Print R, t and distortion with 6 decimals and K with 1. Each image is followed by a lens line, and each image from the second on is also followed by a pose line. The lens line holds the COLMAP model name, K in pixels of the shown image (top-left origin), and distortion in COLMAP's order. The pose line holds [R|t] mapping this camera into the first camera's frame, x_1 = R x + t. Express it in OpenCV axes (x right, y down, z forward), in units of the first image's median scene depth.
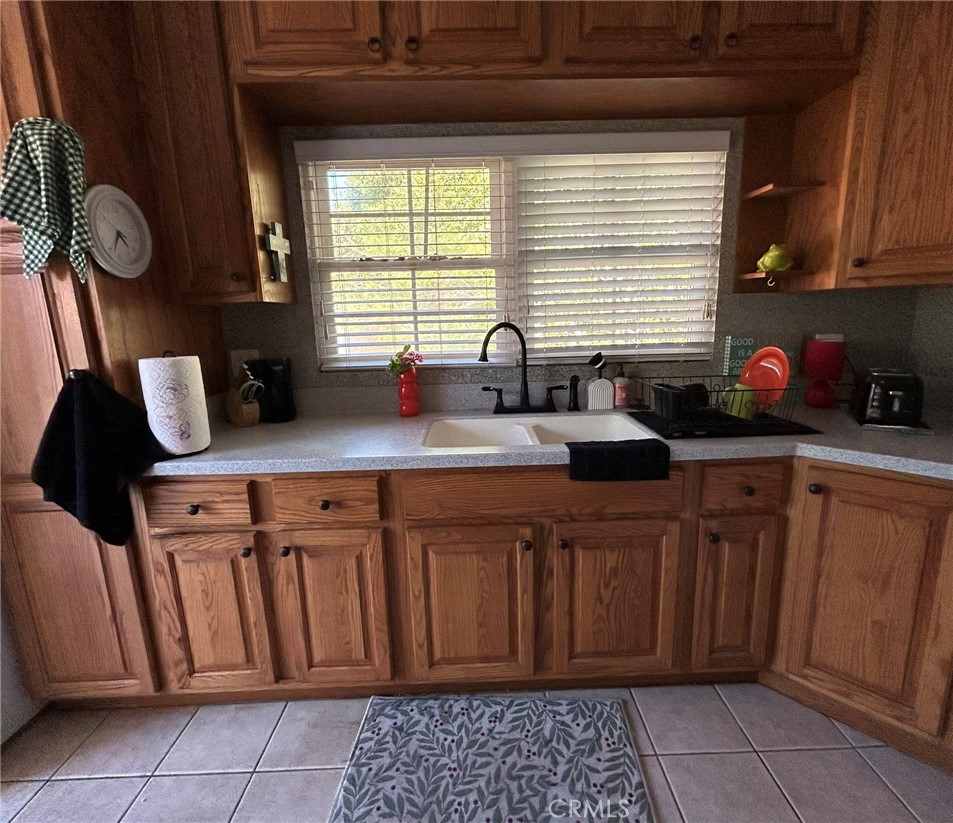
lens RADIAL K [[457.0, 0, 476.5], [0, 457.0, 411.5], [0, 0, 1]] dist [0.002196, 0.000902]
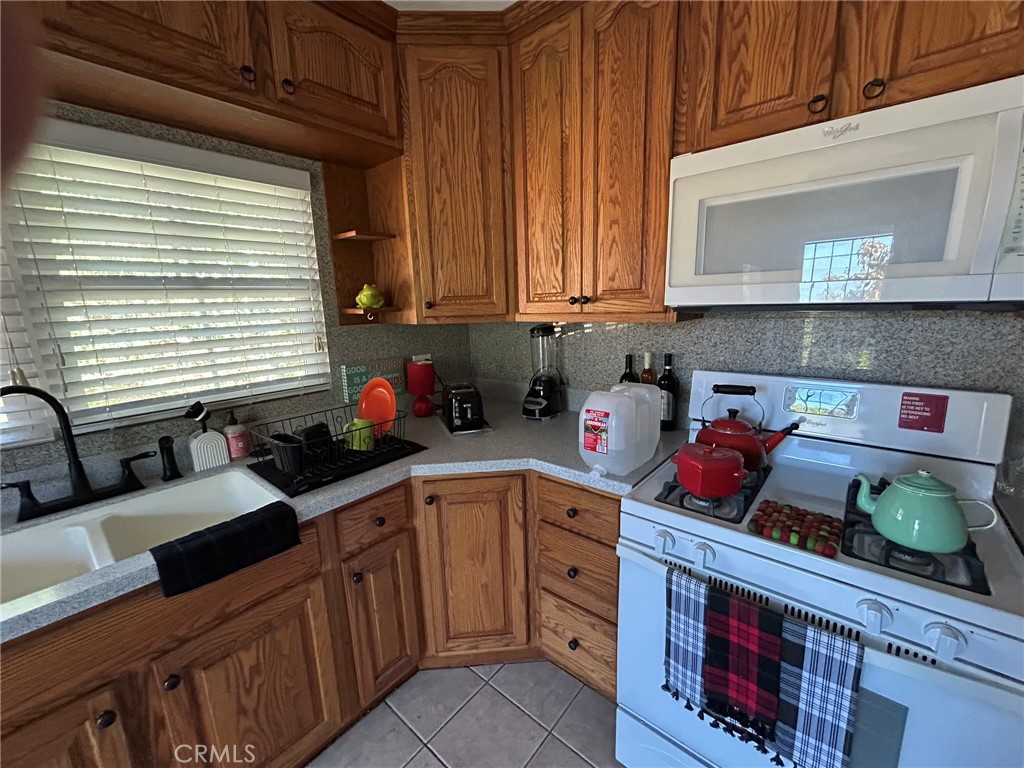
lens RADIAL K [[417.5, 0, 512.0], [0, 417.5, 384.0], [0, 0, 1]] dist [-0.001600, 0.000021]
pose [[0.663967, -0.137343, 0.735041, 0.111372], [0.155032, 0.986913, 0.044364, -0.123241], [-0.731515, 0.084499, 0.676570, 0.075776]]
